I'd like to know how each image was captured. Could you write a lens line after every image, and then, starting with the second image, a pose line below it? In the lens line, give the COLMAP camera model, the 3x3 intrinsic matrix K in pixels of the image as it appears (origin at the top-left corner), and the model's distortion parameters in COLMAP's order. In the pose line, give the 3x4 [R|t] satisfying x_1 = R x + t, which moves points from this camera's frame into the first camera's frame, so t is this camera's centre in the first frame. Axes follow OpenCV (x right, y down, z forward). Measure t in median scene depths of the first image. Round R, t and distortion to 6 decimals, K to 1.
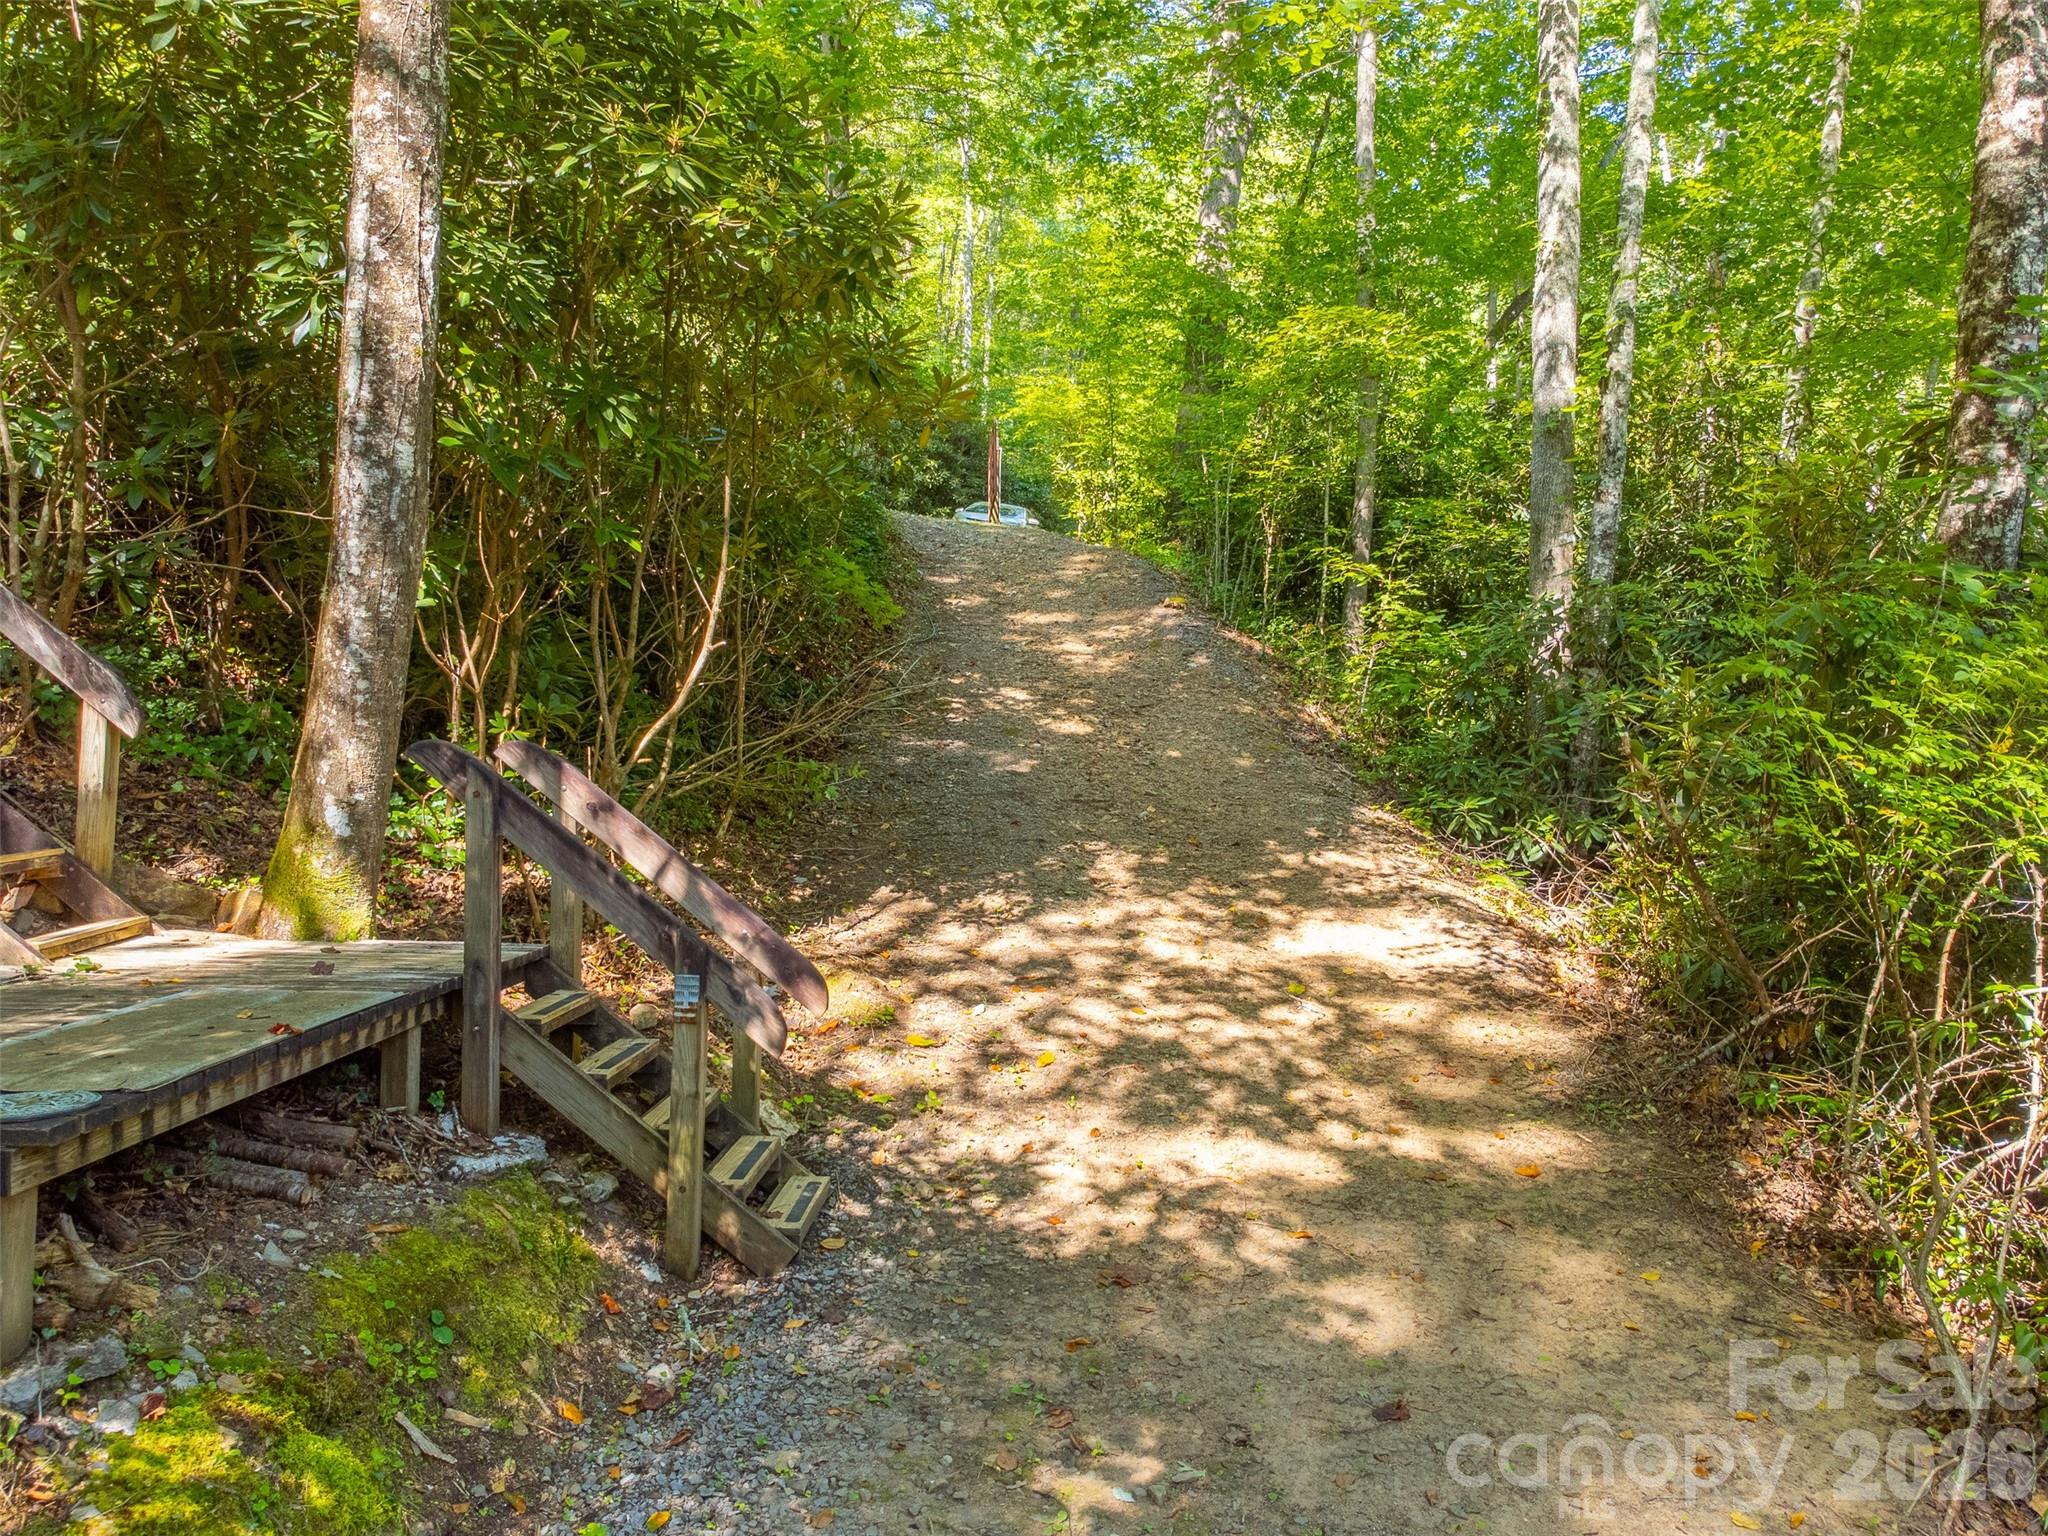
lens RADIAL K [[1549.9, 0, 1011.8], [0, 1549.9, 744.8], [0, 0, 1]] dist [0.075654, -0.001522]
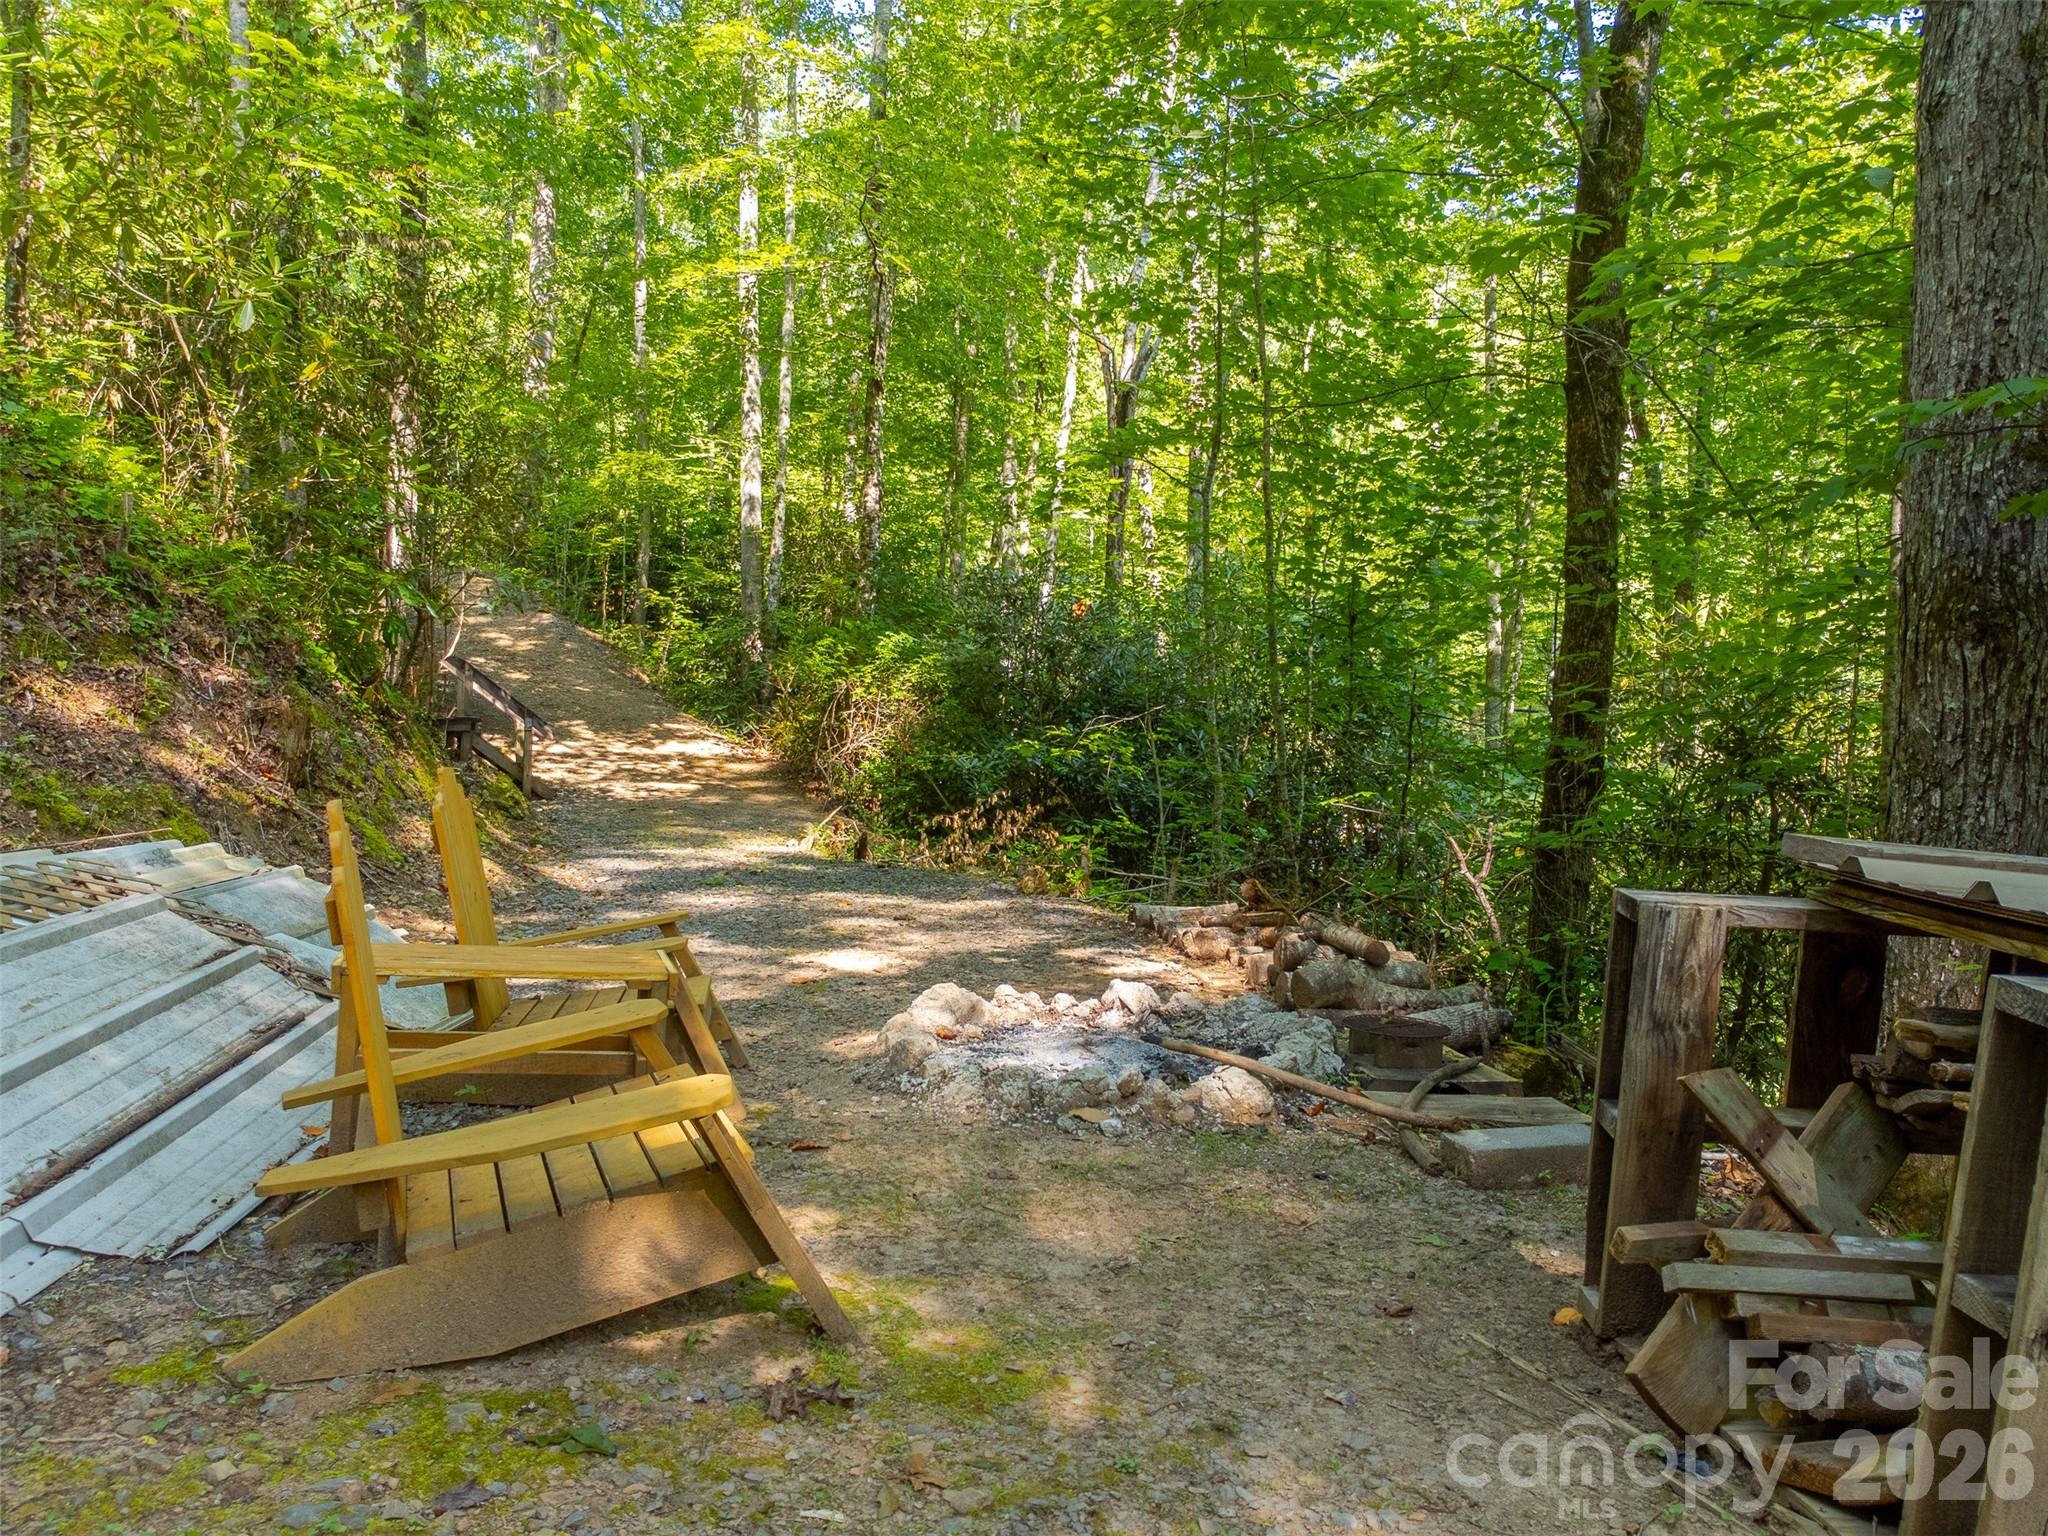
lens RADIAL K [[1563.5, 0, 1024.0], [0, 1563.5, 768.0], [0, 0, 1]] dist [0.032111, -0.003555]
pose [[0.877442, -0.022361, 0.479161, -0.365572], [0.013695, 0.999673, 0.021574, 0.072559], [-0.479487, -0.012368, 0.877462, -1.071773]]
